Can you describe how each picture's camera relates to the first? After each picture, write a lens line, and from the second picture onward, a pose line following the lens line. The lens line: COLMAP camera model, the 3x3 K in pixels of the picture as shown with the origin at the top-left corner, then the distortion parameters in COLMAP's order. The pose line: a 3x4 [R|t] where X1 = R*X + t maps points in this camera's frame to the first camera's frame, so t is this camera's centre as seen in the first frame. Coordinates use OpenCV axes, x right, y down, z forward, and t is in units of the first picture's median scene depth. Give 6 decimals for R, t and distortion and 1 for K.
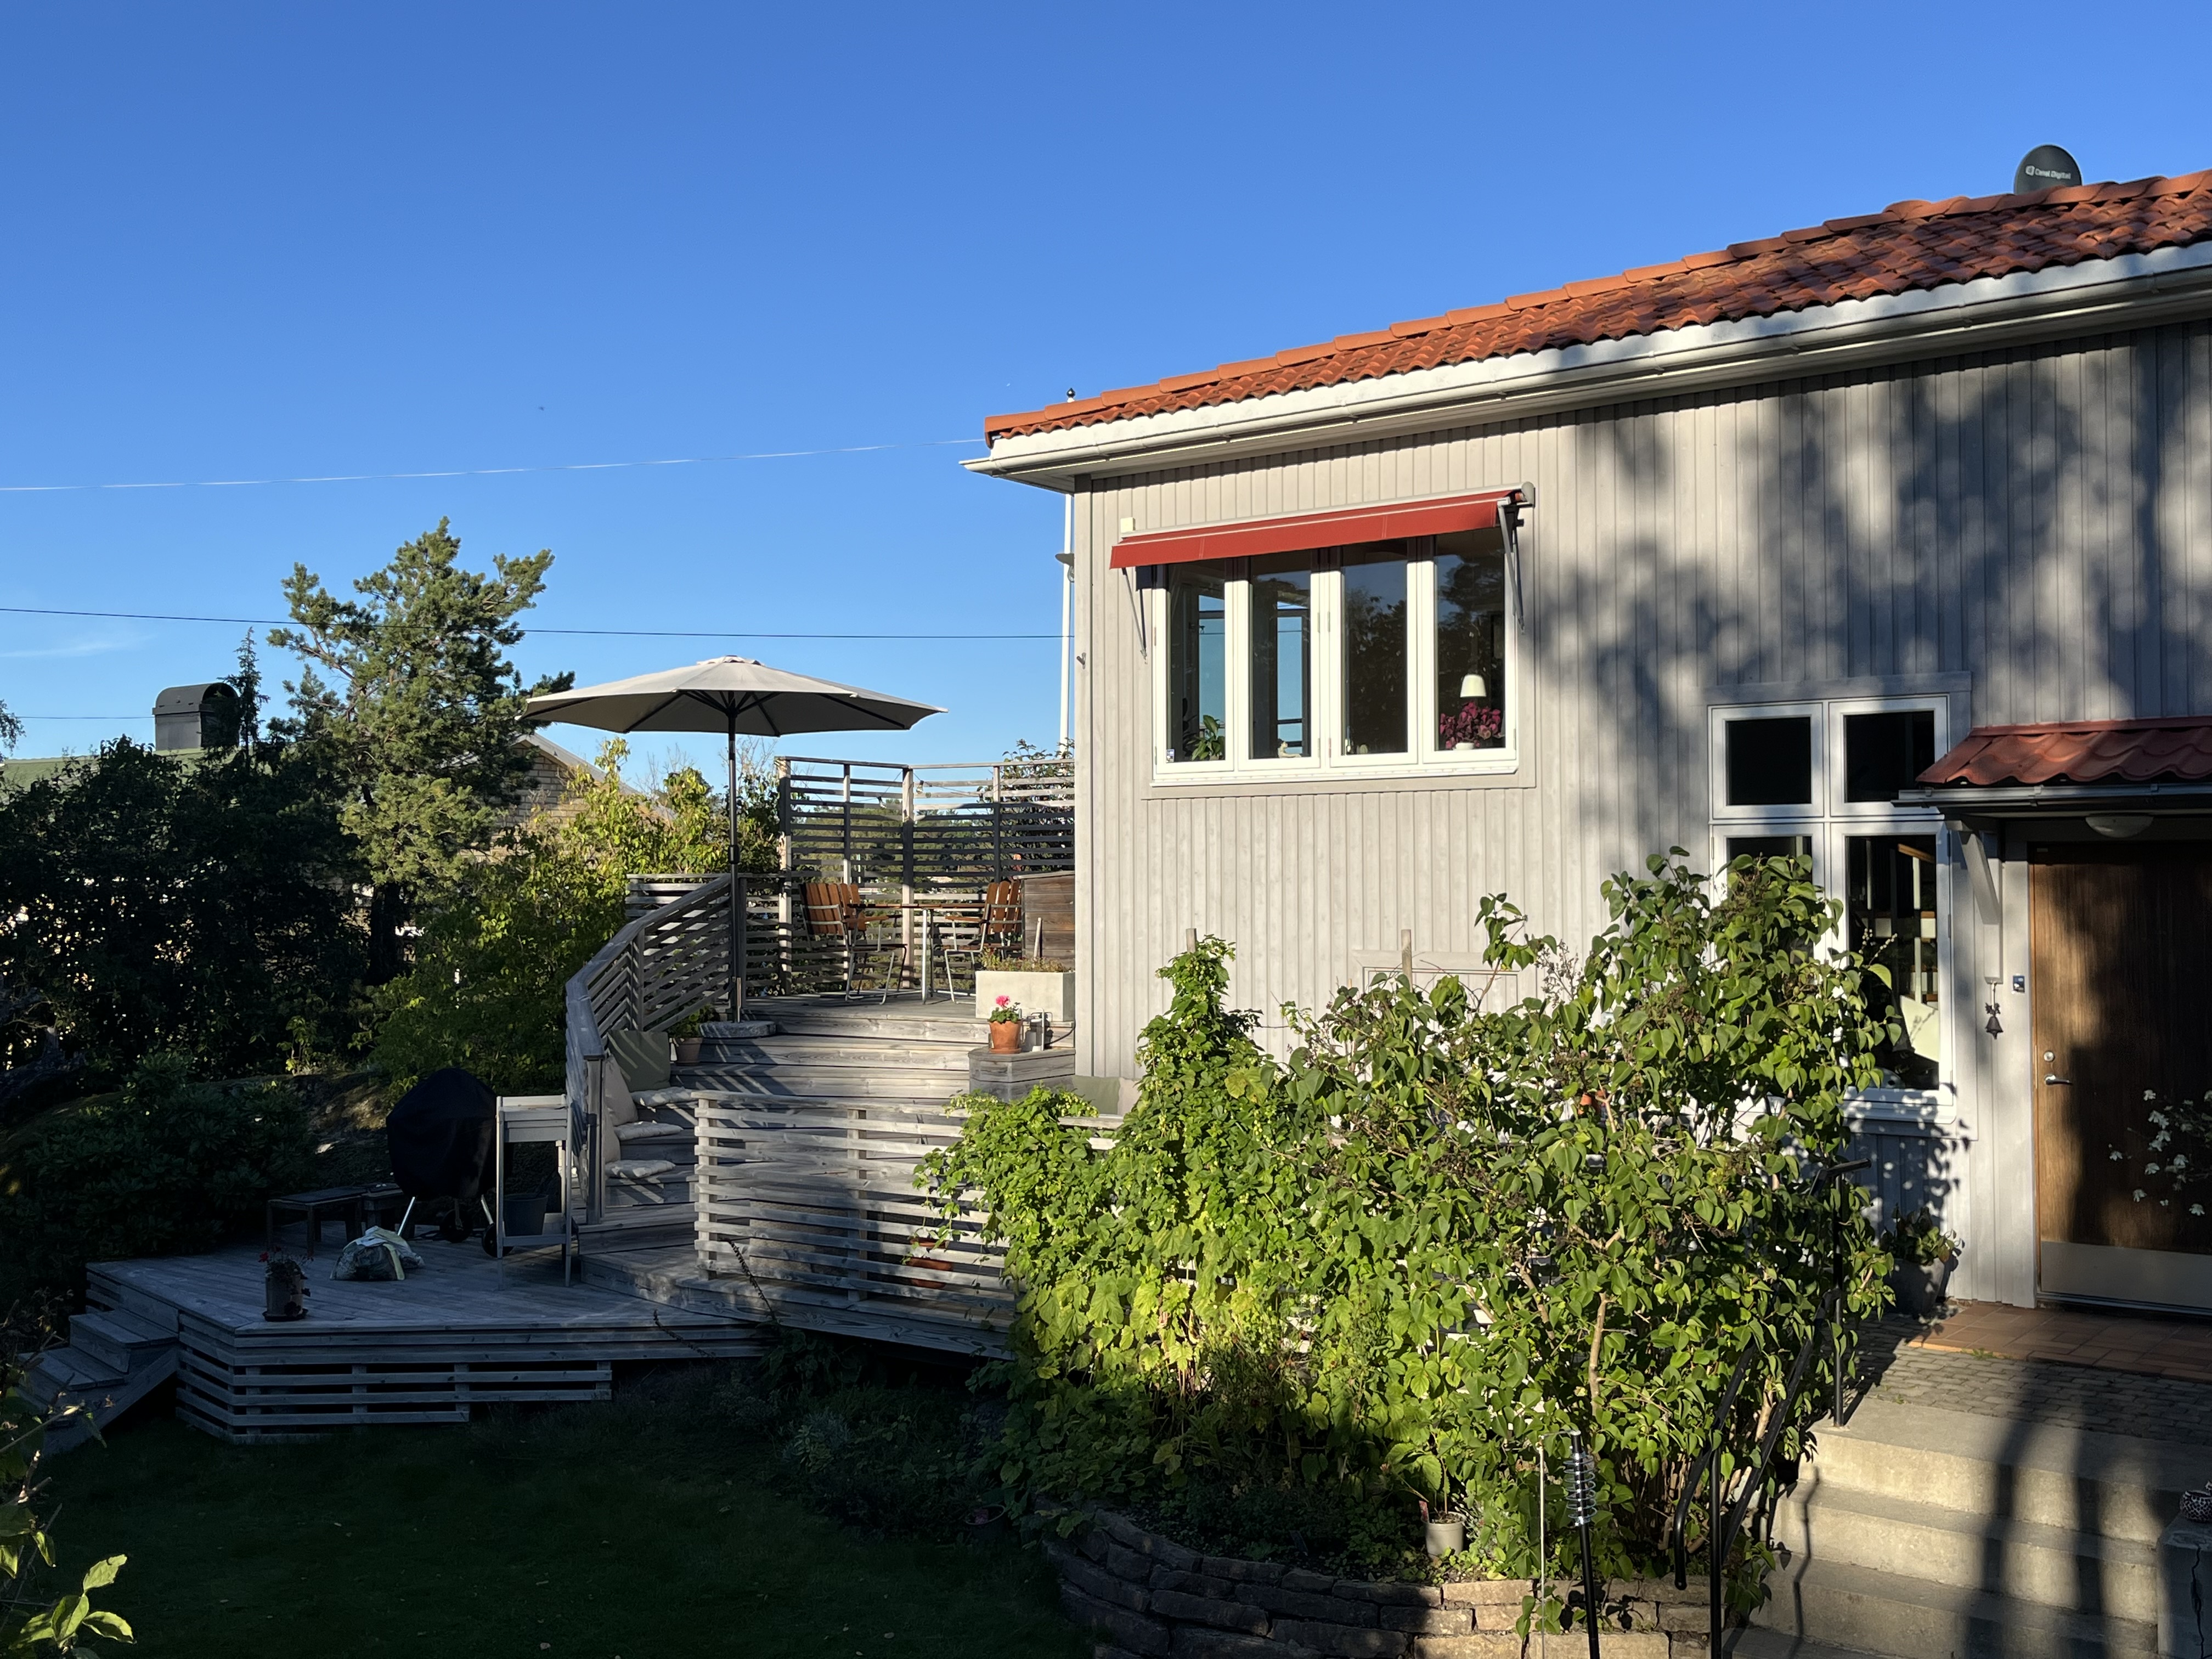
lens RADIAL K [[2117.7, 0, 1105.7], [0, 2117.7, 828.4], [0, 0, 1]] dist [0.062501, 0.000000]
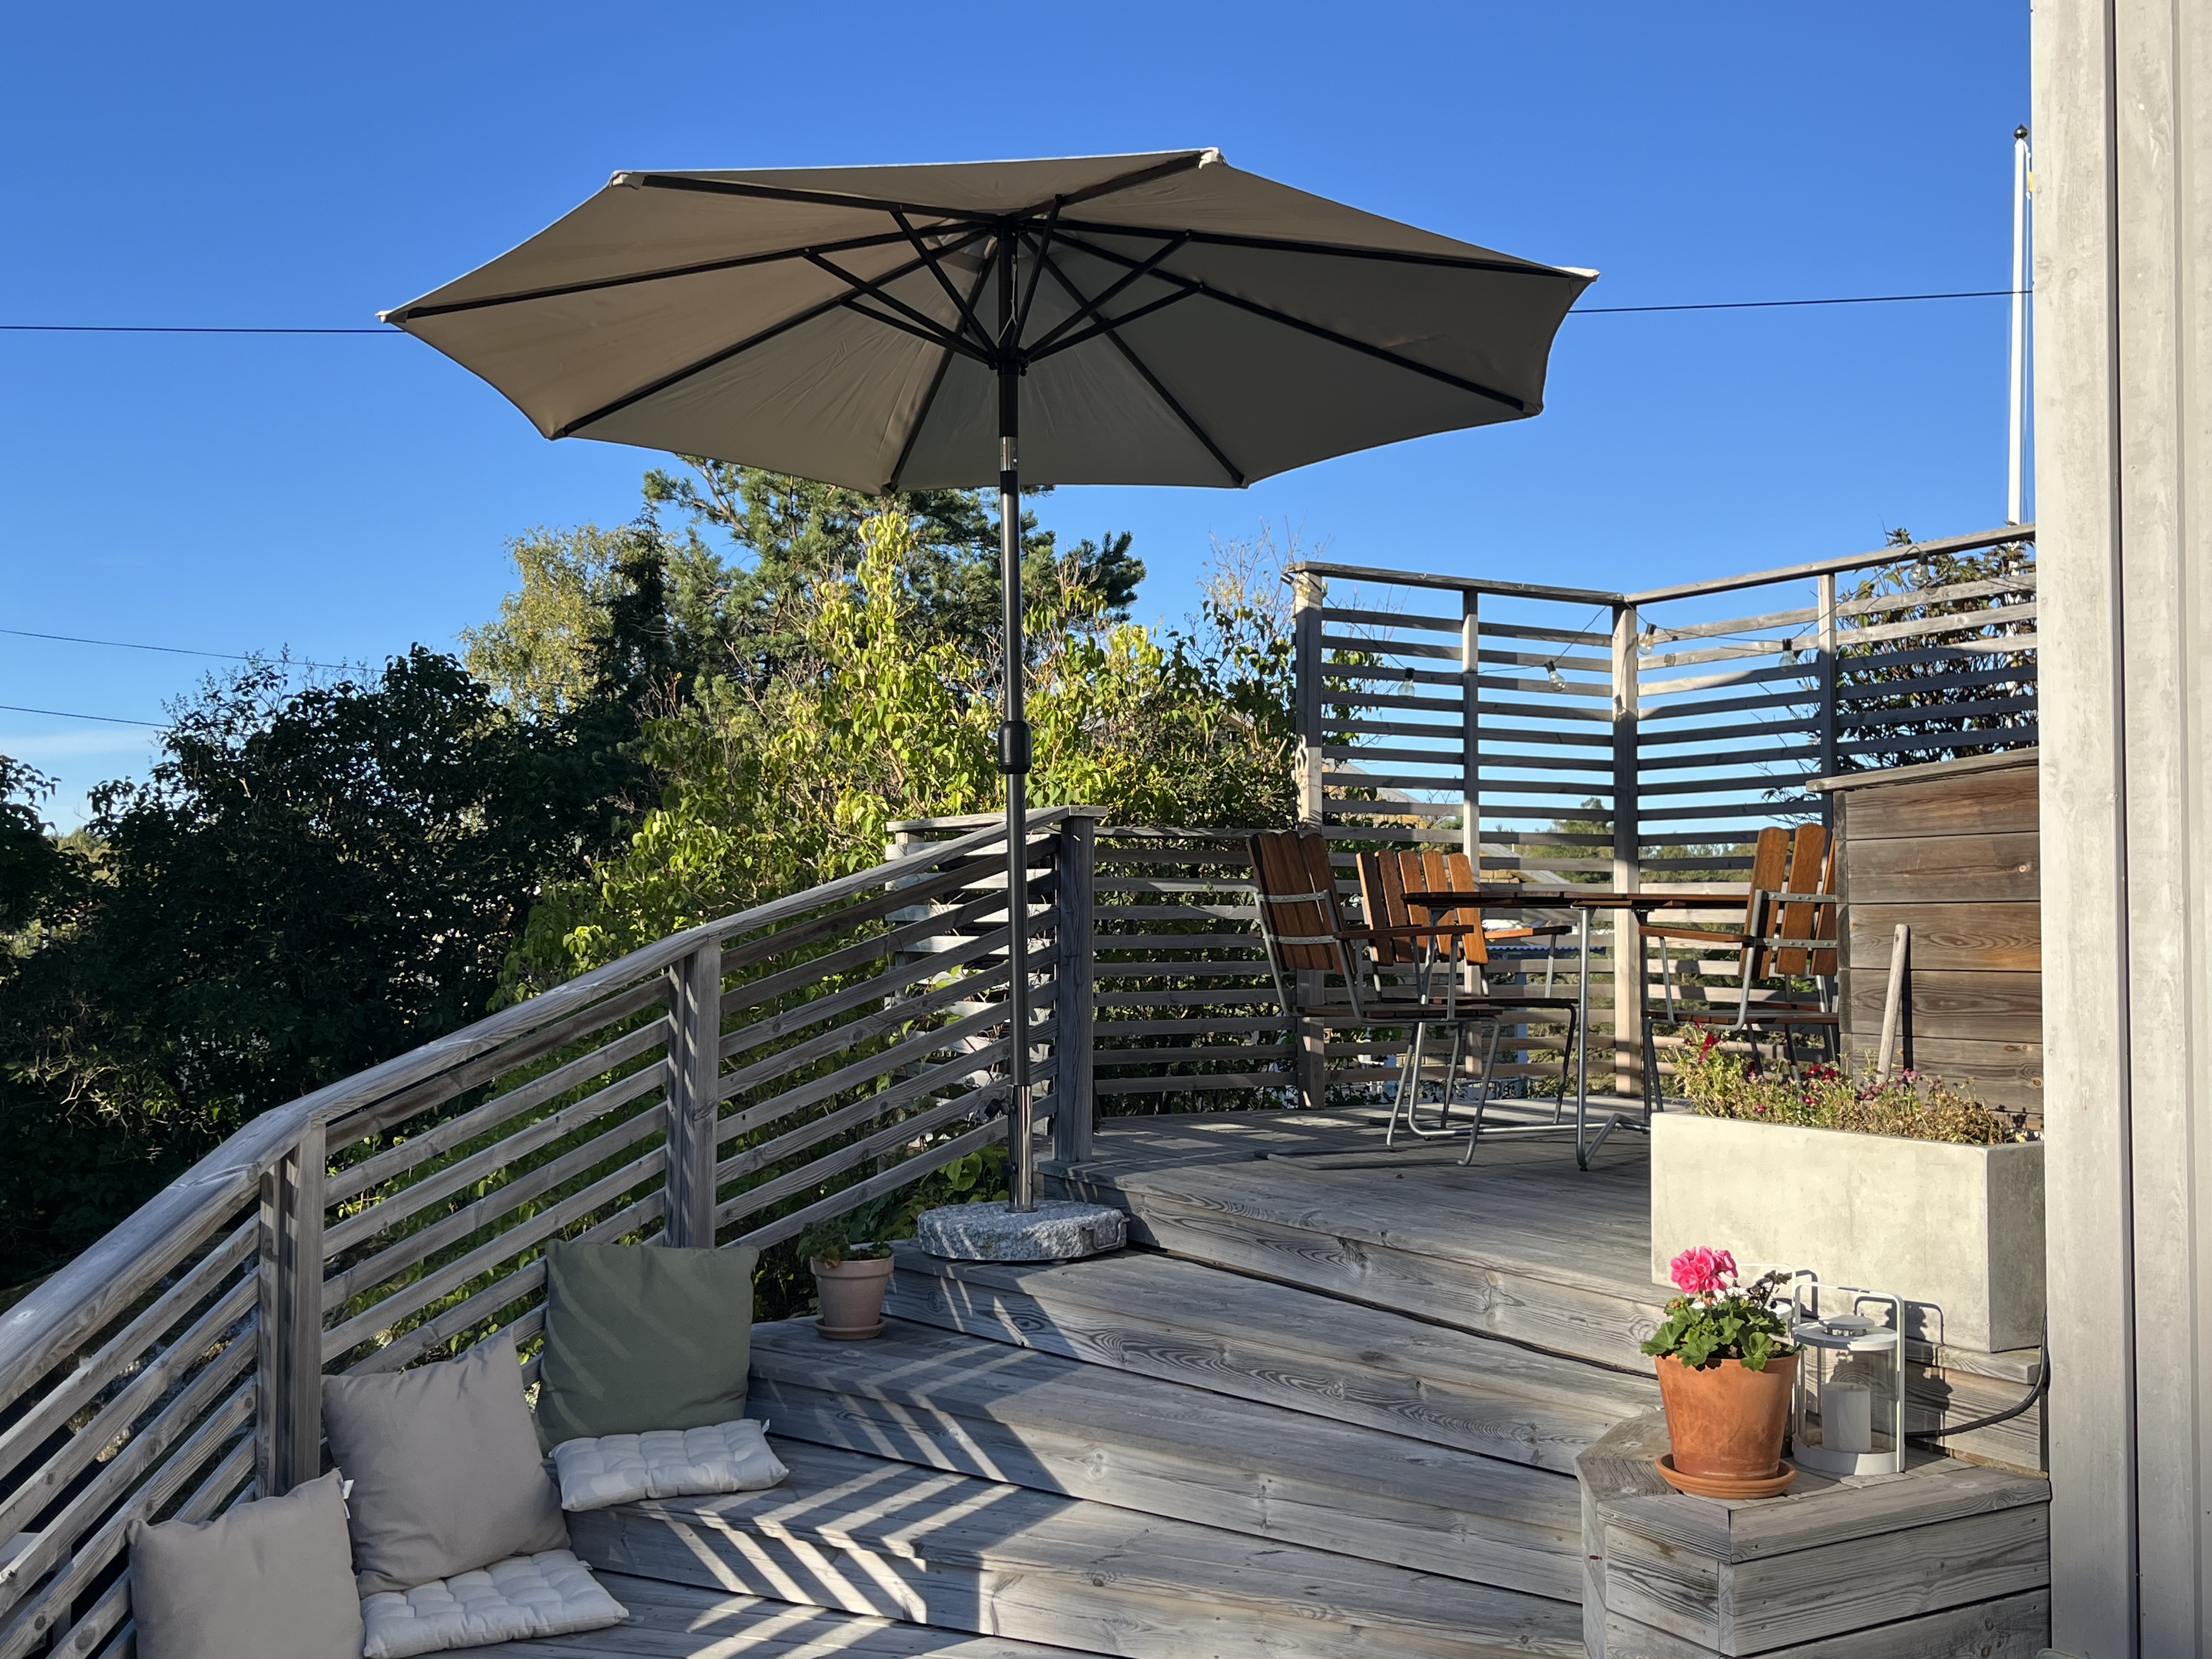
lens RADIAL K [[2117.7, 0, 1102.9], [0, 2117.7, 833.4], [0, 0, 1]] dist [0.062501, 0.000000]
pose [[0.909270, -0.013108, -0.416000, -0.007812], [0.007523, 0.999858, -0.015061, 0.027927], [0.416139, 0.010565, 0.909240, 0.583040]]
